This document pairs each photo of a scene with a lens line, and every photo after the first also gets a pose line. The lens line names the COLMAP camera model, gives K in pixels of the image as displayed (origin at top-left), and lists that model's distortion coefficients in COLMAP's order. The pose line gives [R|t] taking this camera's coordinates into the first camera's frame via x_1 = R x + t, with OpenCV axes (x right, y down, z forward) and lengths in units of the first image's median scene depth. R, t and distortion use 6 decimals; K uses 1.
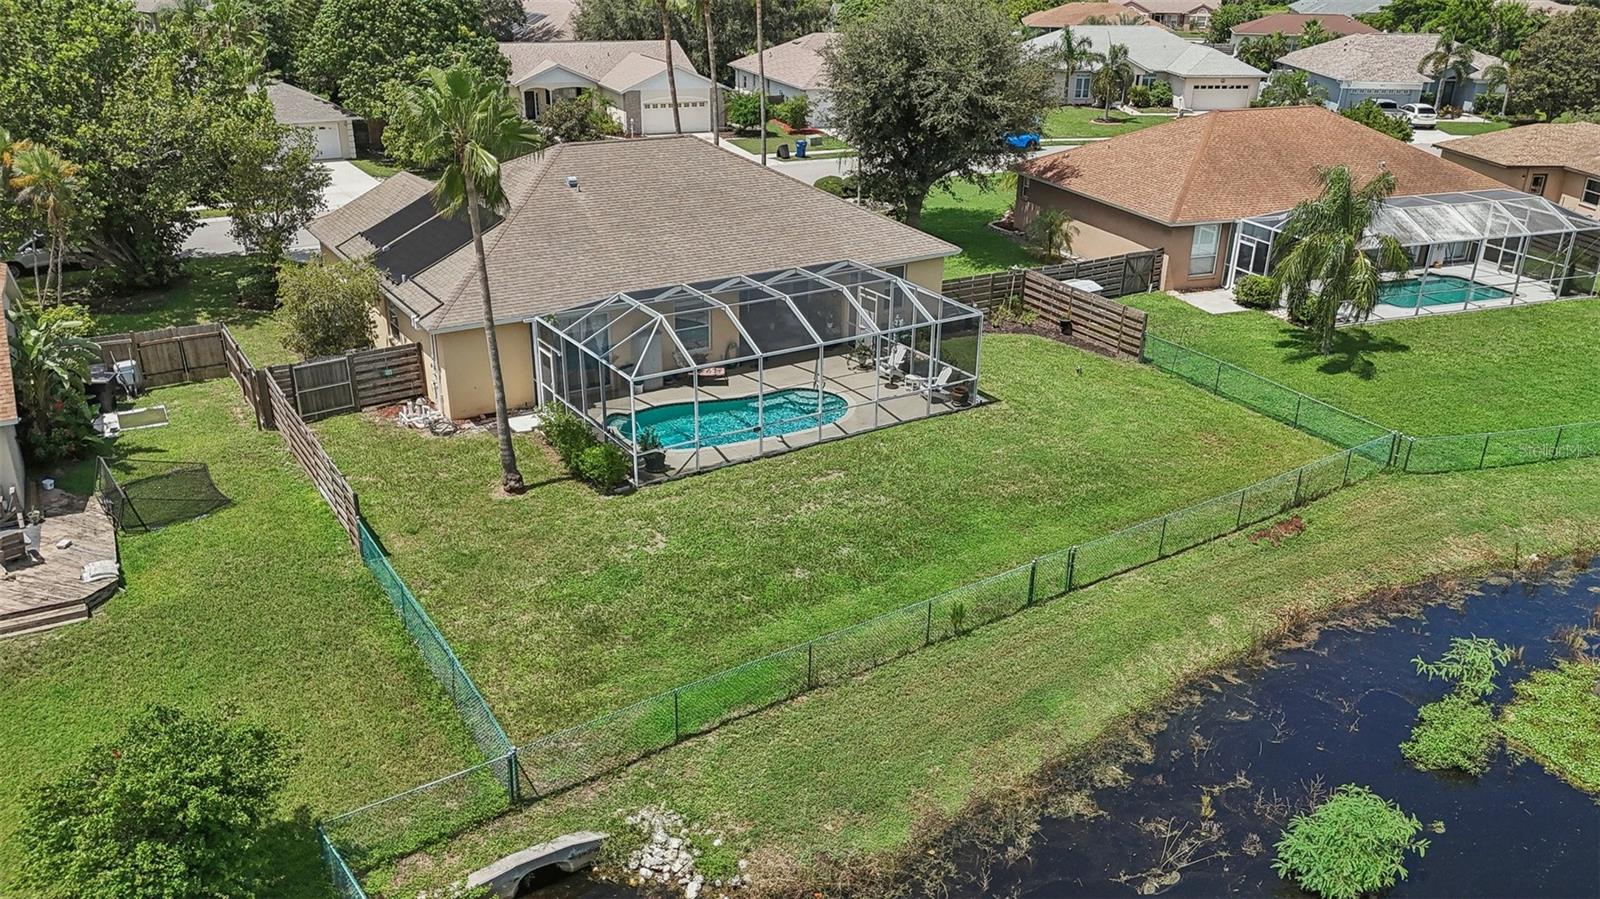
lens RADIAL K [[1196.4, 0, 794.6], [0, 1196.4, 444.9], [0, 0, 1]] dist [0.066900, -0.085193]
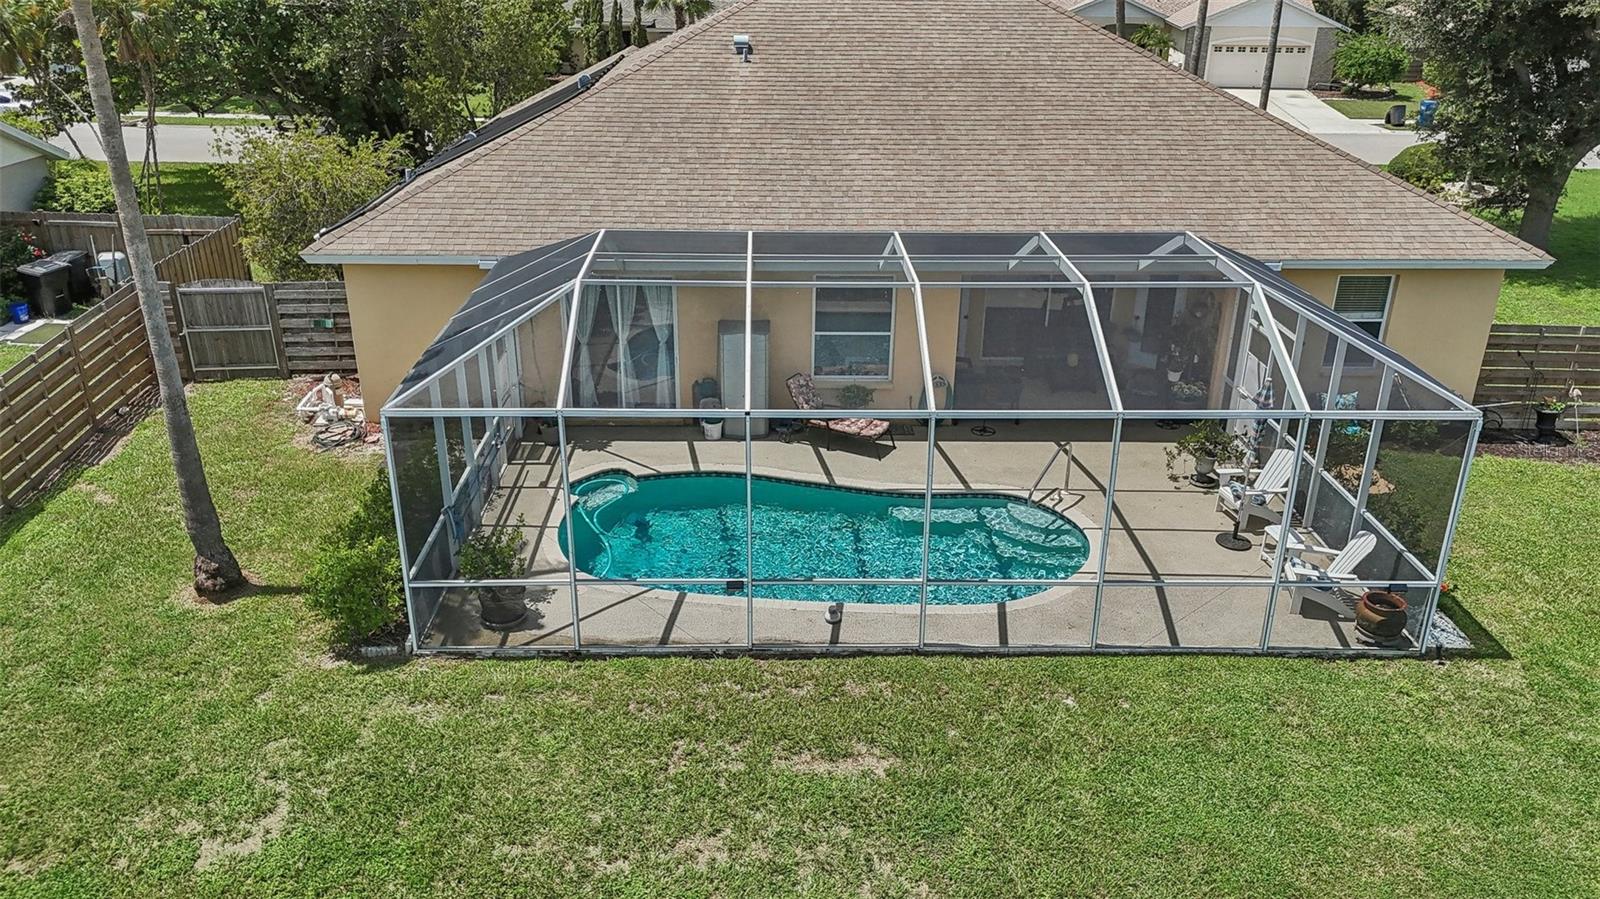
lens RADIAL K [[1196.4, 0, 790.2], [0, 1196.4, 444.4], [0, 0, 1]] dist [0.066900, -0.085193]
pose [[0.846621, 0.202285, -0.492254, 0.156184], [-0.202559, 0.977811, 0.053438, -0.076159], [0.492141, 0.054469, 0.868810, 0.569309]]
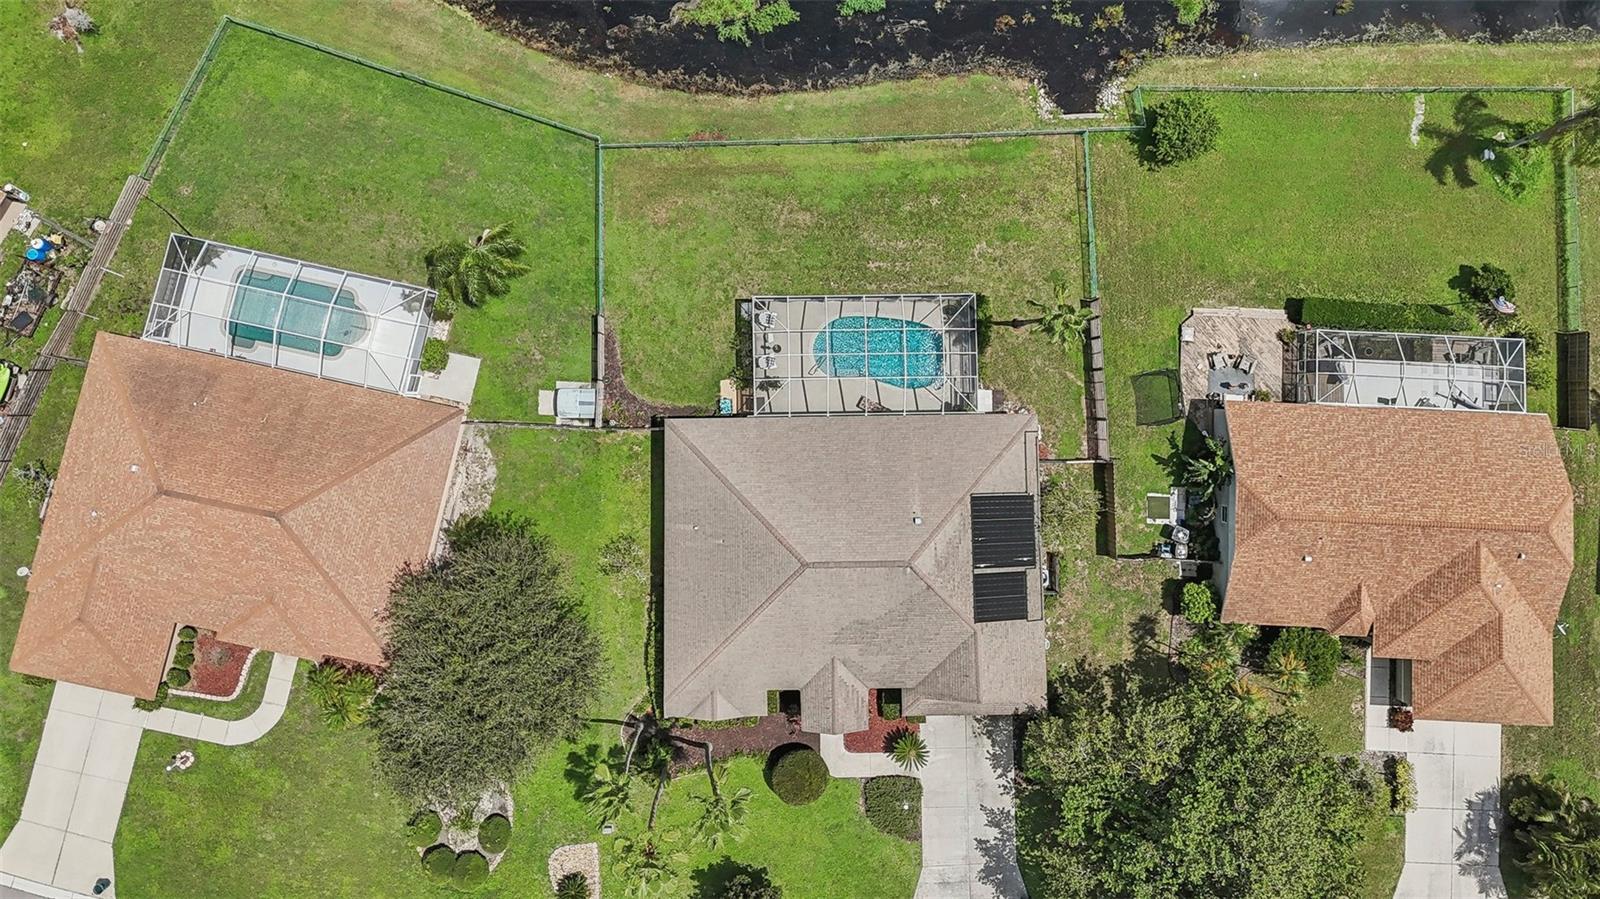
lens RADIAL K [[1196.4, 0, 810.3], [0, 1196.4, 348.5], [0, 0, 1]] dist [0.066900, -0.085193]
pose [[-0.846145, -0.532929, 0.005005, 0.033887], [0.177109, -0.272318, 0.945767, -1.688397], [-0.502663, 0.801143, 0.324807, 0.443168]]
